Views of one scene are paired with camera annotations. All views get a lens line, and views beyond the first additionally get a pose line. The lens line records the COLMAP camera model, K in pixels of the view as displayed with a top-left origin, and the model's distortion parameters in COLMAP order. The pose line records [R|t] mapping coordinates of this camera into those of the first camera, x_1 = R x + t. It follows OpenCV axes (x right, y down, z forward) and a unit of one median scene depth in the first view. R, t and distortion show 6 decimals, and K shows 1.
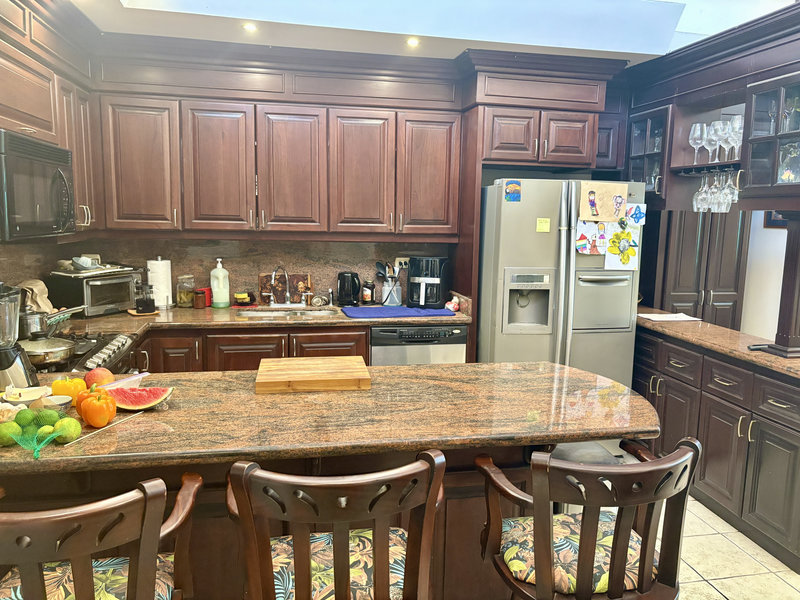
lens RADIAL K [[608.3, 0, 403.8], [0, 608.3, 294.4], [0, 0, 1]] dist [0.034462, -0.033162]
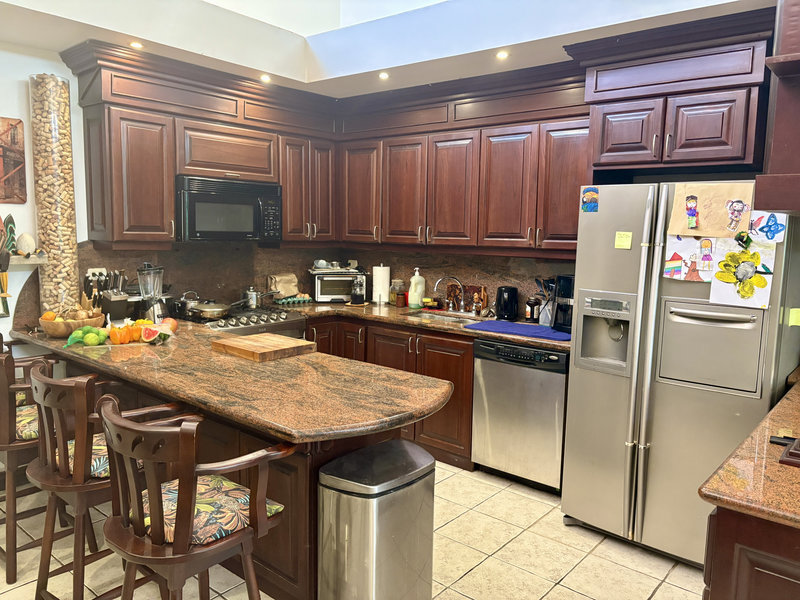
lens RADIAL K [[608.3, 0, 401.4], [0, 608.3, 296.8], [0, 0, 1]] dist [0.034462, -0.033162]
pose [[0.620231, 0.081760, -0.780146, 0.671910], [-0.111269, 0.993667, 0.015676, -0.018712], [0.776487, 0.077083, 0.625400, 0.262837]]
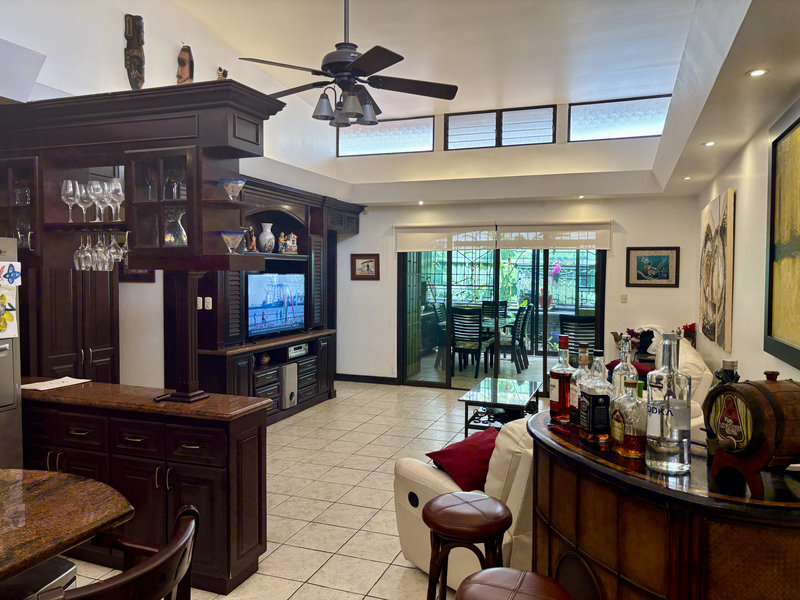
lens RADIAL K [[608.3, 0, 405.7], [0, 608.3, 294.3], [0, 0, 1]] dist [0.034462, -0.033162]
pose [[0.517865, -0.052376, 0.853858, -0.079989], [0.119461, 0.992772, -0.011557, -0.024118], [-0.847080, 0.107988, 0.520378, 0.063014]]
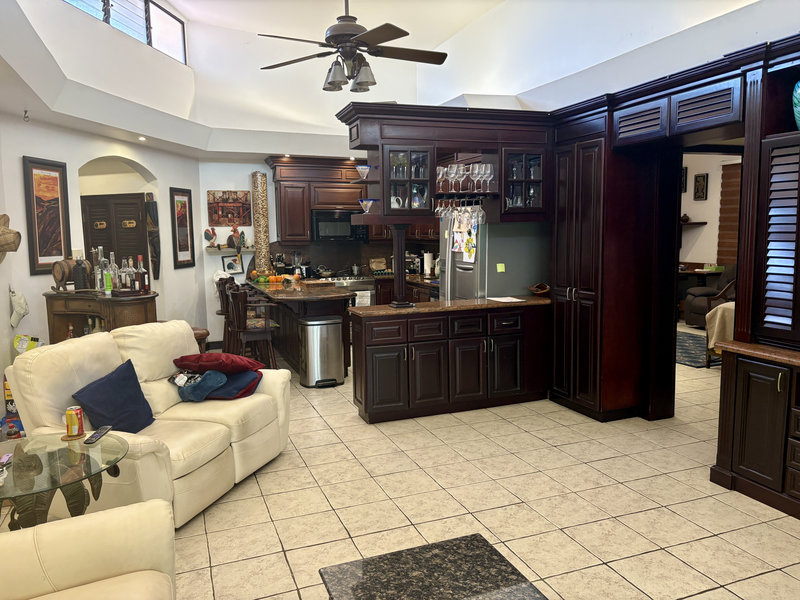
lens RADIAL K [[608.3, 0, 407.3], [0, 608.3, 300.9], [0, 0, 1]] dist [0.034462, -0.033162]
pose [[0.176937, 0.090865, -0.980019, 1.893924], [-0.114745, 0.990844, 0.071152, -0.035506], [0.977511, 0.099862, 0.185743, 0.571889]]
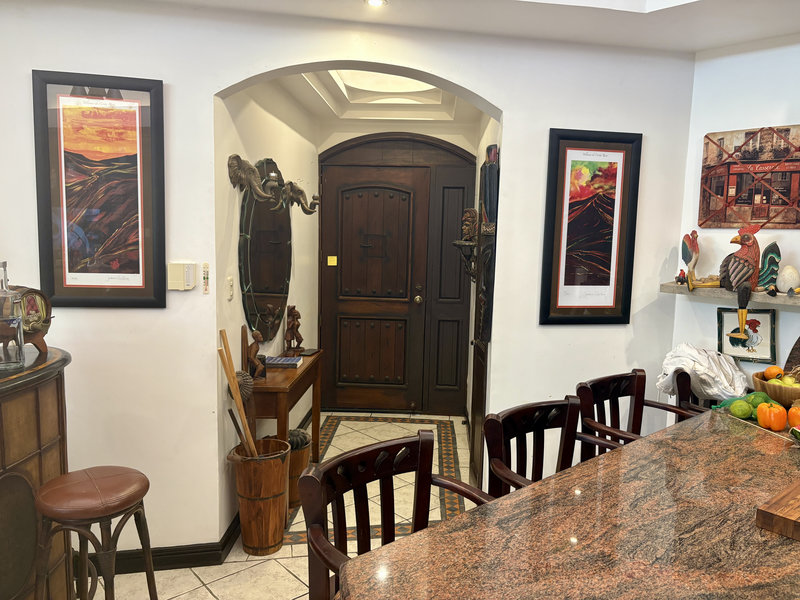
lens RADIAL K [[608.3, 0, 402.6], [0, 608.3, 297.8], [0, 0, 1]] dist [0.034462, -0.033162]
pose [[-0.862890, 0.015278, -0.505161, 0.370086], [-0.111043, 0.969387, 0.218996, -0.109623], [0.493042, 0.245064, -0.834778, 0.791218]]
